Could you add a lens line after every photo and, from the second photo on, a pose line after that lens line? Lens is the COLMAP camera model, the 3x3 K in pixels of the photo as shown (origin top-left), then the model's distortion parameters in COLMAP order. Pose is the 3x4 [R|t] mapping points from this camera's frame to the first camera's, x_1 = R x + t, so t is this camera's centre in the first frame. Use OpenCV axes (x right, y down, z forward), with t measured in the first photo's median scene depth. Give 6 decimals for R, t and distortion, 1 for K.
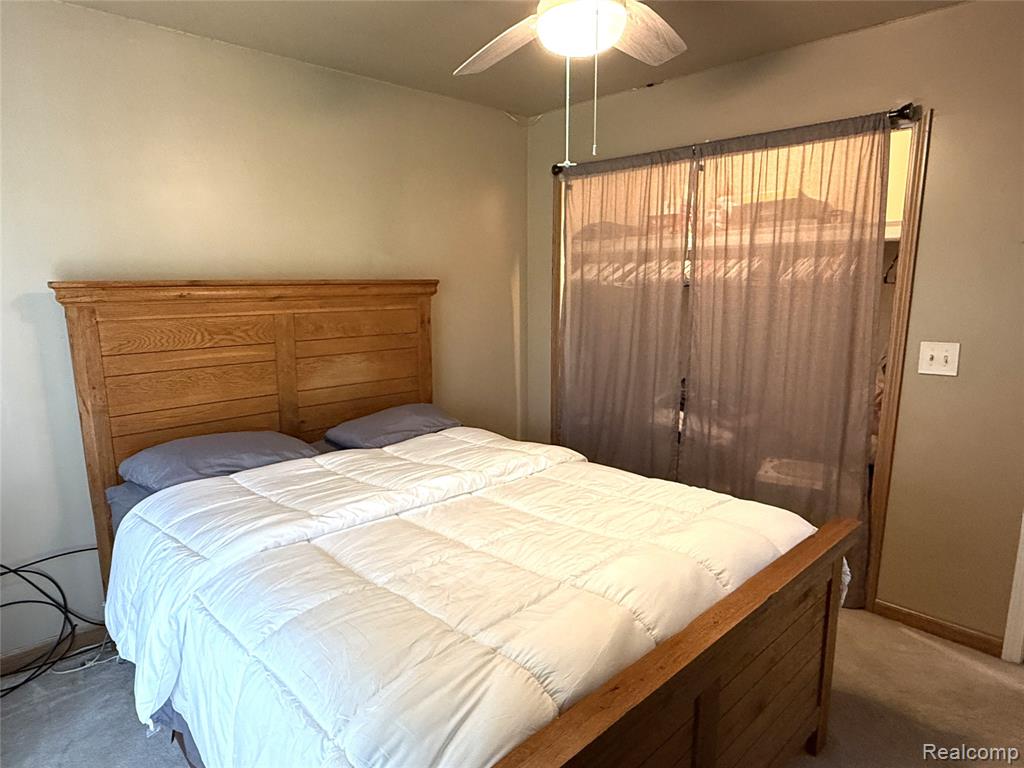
lens RADIAL K [[591.4, 0, 510.8], [0, 591.4, 381.6], [0, 0, 1]] dist [0.006924, -0.003057]
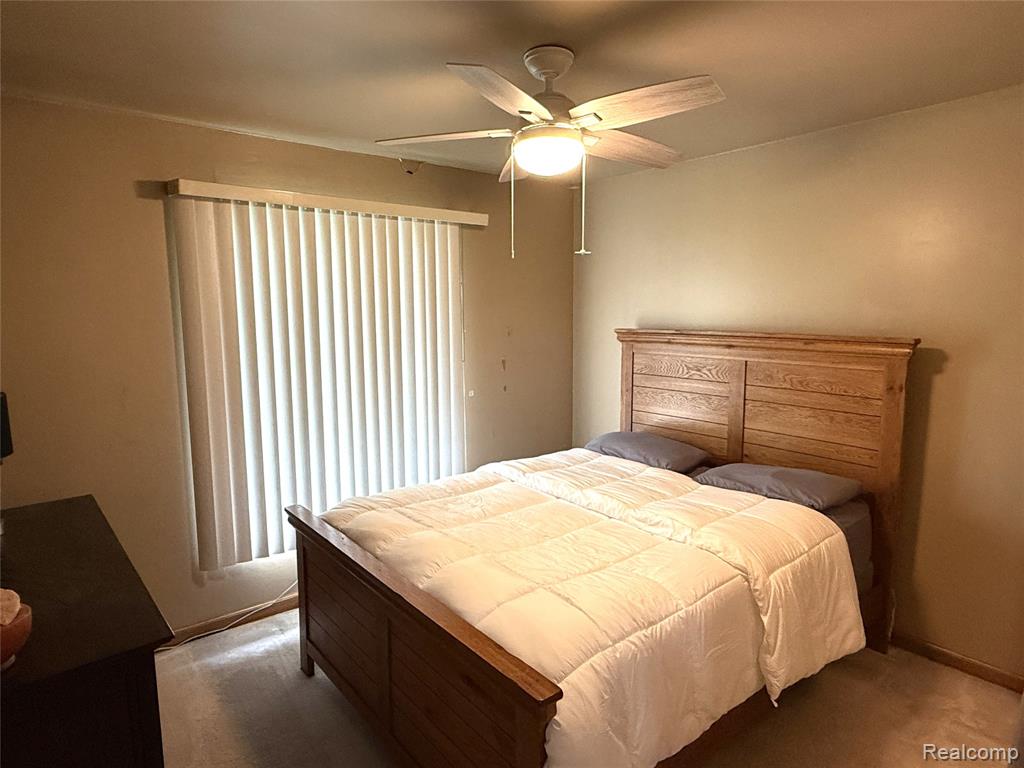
lens RADIAL K [[591.4, 0, 511.1], [0, 591.4, 384.3], [0, 0, 1]] dist [0.006924, -0.003057]
pose [[-0.056193, 0.136799, -0.989004, 0.909965], [-0.165963, 0.975508, 0.144362, -0.179973], [0.984530, 0.172251, -0.032113, 0.656601]]
